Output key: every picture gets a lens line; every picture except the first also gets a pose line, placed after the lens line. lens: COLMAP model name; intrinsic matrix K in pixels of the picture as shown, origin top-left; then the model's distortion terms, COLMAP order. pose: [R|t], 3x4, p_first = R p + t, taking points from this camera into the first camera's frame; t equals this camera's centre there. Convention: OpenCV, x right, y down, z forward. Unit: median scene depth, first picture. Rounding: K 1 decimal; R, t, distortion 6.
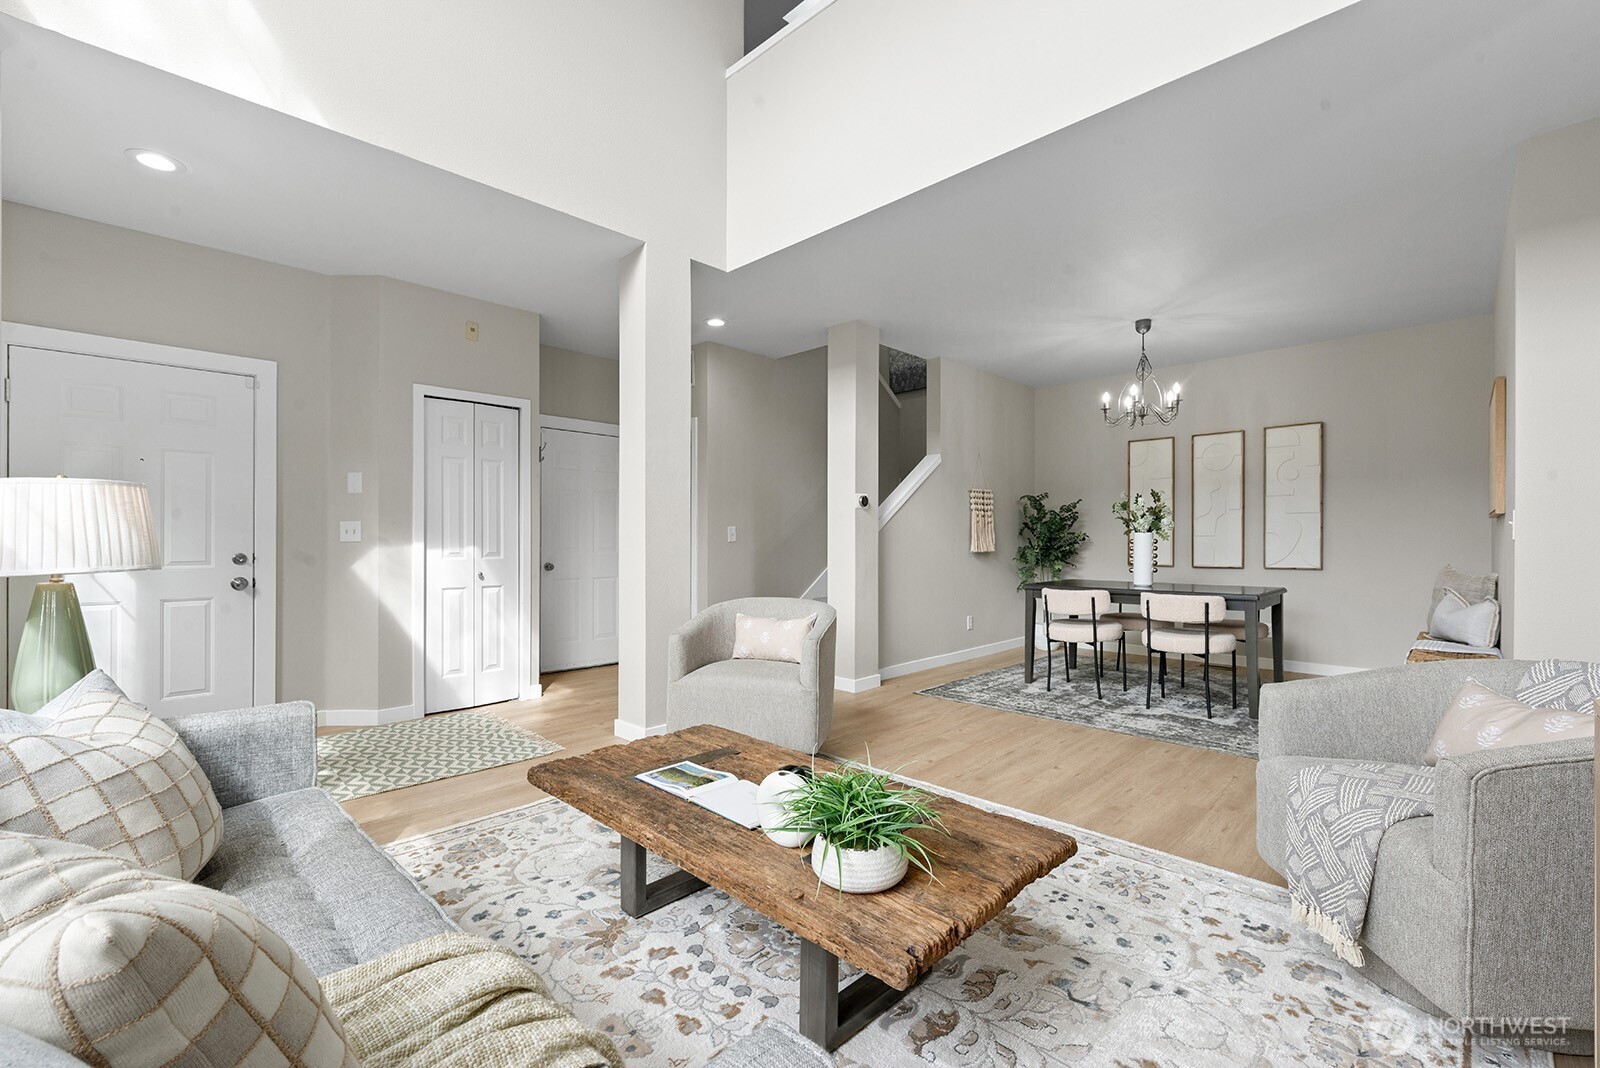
lens RADIAL K [[698.2, 0, 800.0], [0, 698.2, 534.0], [0, 0, 1]] dist [-0.001499, -0.000180]
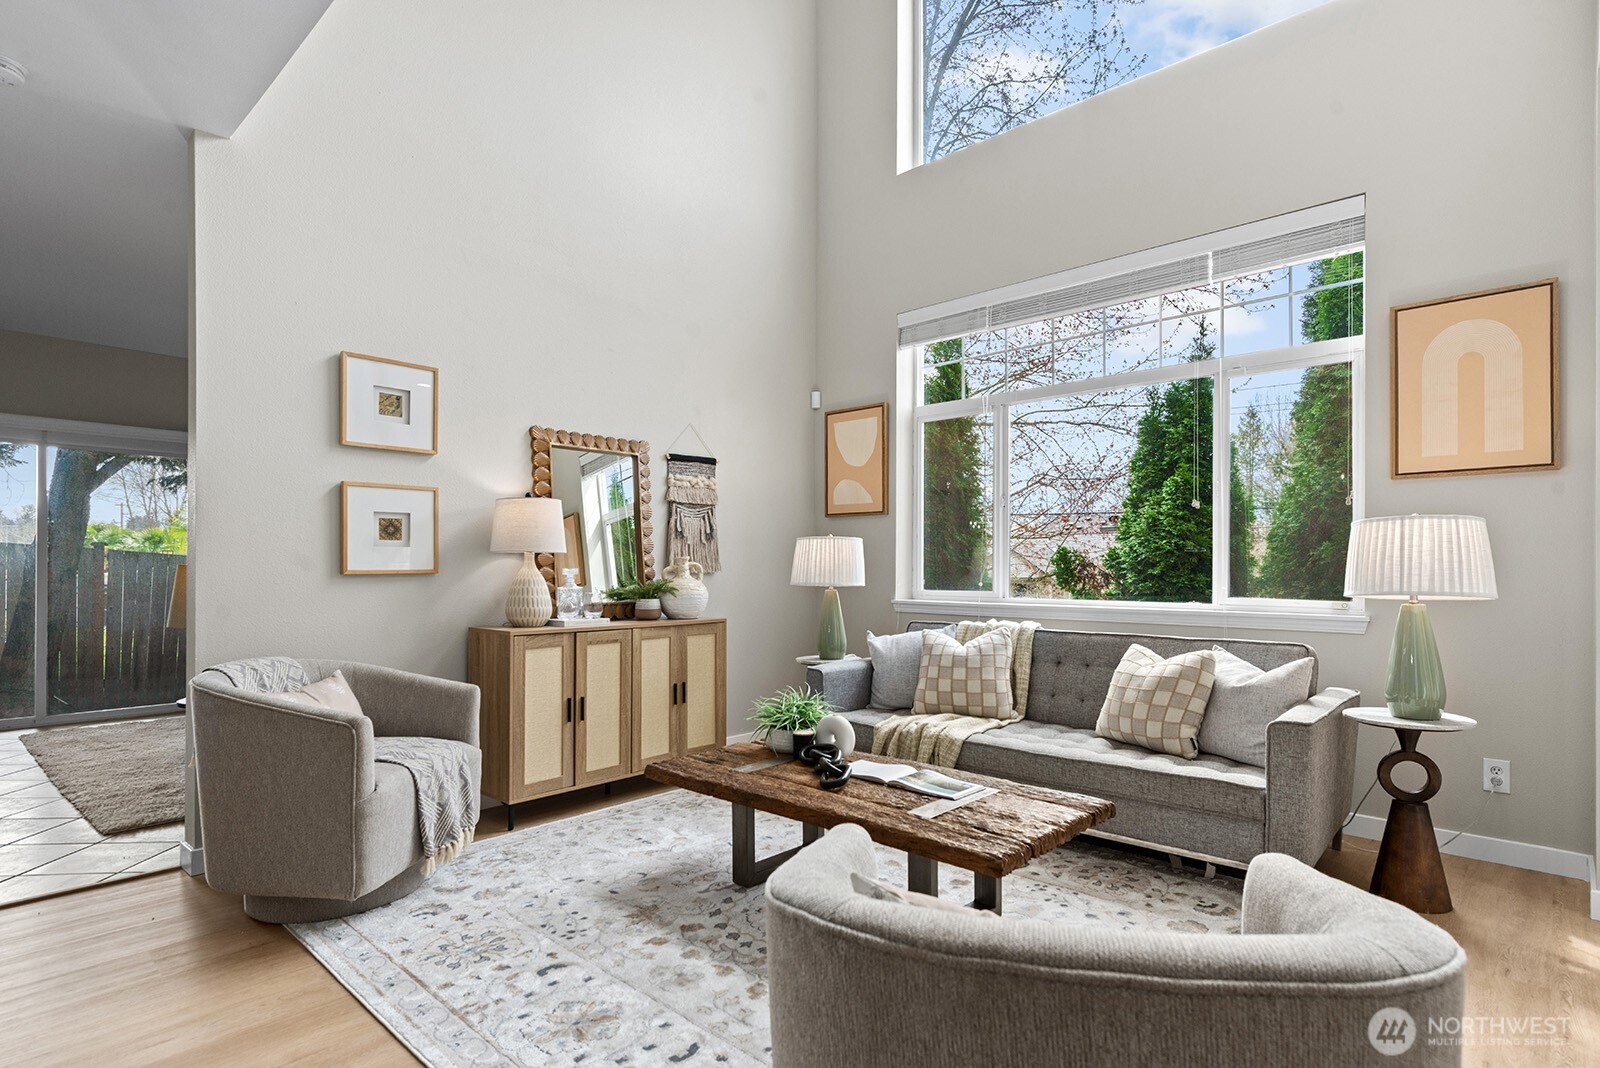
lens RADIAL K [[815.0, 0, 795.3], [0, 815.0, 575.0], [0, 0, 1]] dist [0.025637, -0.013337]
pose [[-0.999802, 0.003677, -0.019571, 0.081332], [0.003585, 0.999982, 0.004733, 0.006793], [0.019588, 0.004662, -0.999797, 2.390894]]
